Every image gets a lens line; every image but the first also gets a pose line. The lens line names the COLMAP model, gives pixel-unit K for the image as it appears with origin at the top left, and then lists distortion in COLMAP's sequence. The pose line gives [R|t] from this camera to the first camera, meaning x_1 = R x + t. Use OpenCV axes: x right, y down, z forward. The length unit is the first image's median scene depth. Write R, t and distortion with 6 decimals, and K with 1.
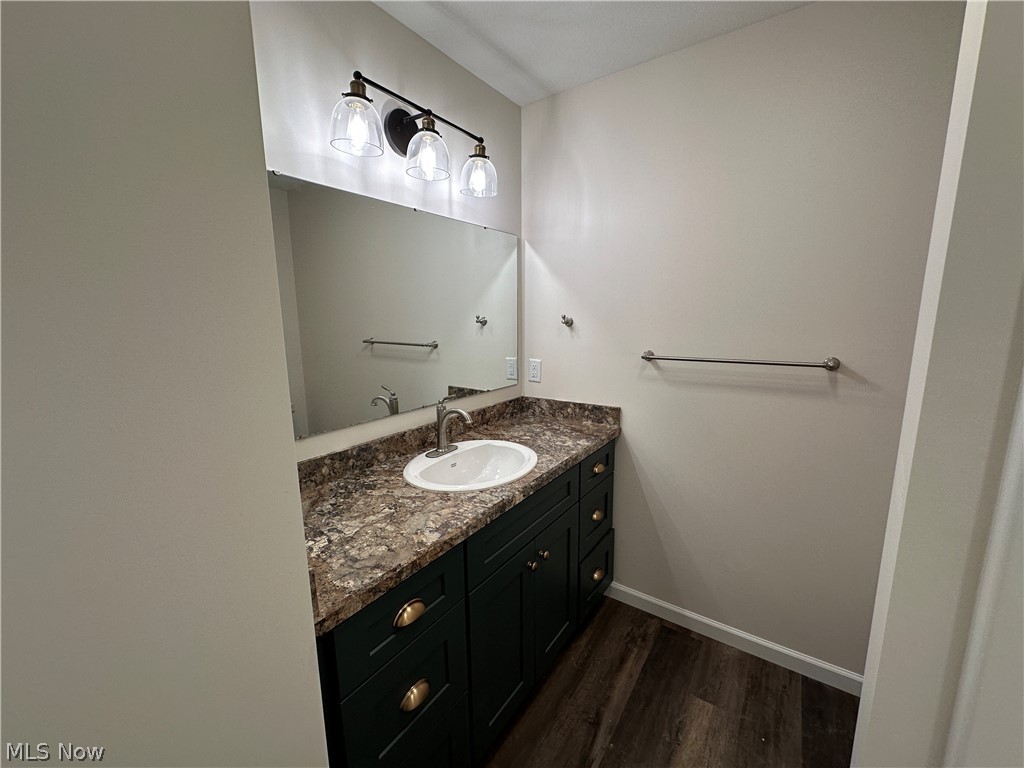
lens RADIAL K [[410.7, 0, 505.1], [0, 410.7, 386.6], [0, 0, 1]] dist [-0.000184, -0.000022]
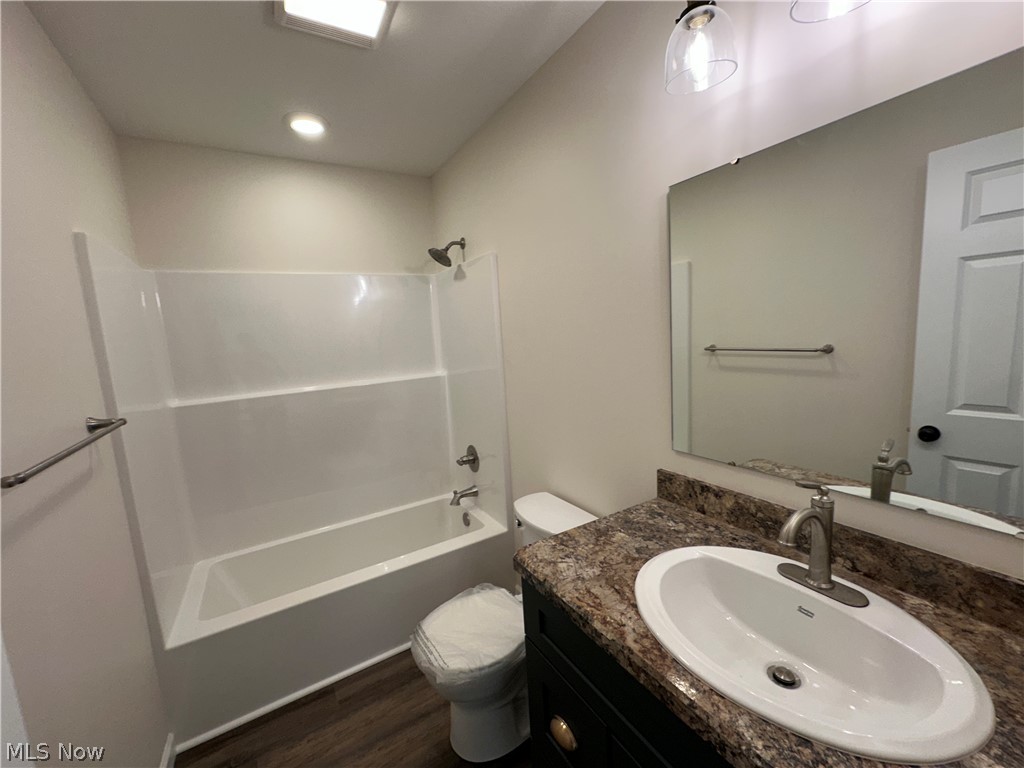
lens RADIAL K [[410.7, 0, 505.1], [0, 410.7, 386.6], [0, 0, 1]] dist [-0.000184, -0.000022]
pose [[-0.413202, 0.143846, -0.899206, 1.125093], [-0.136194, 0.966577, 0.217208, -0.343275], [0.900397, 0.212217, -0.379801, 2.179360]]
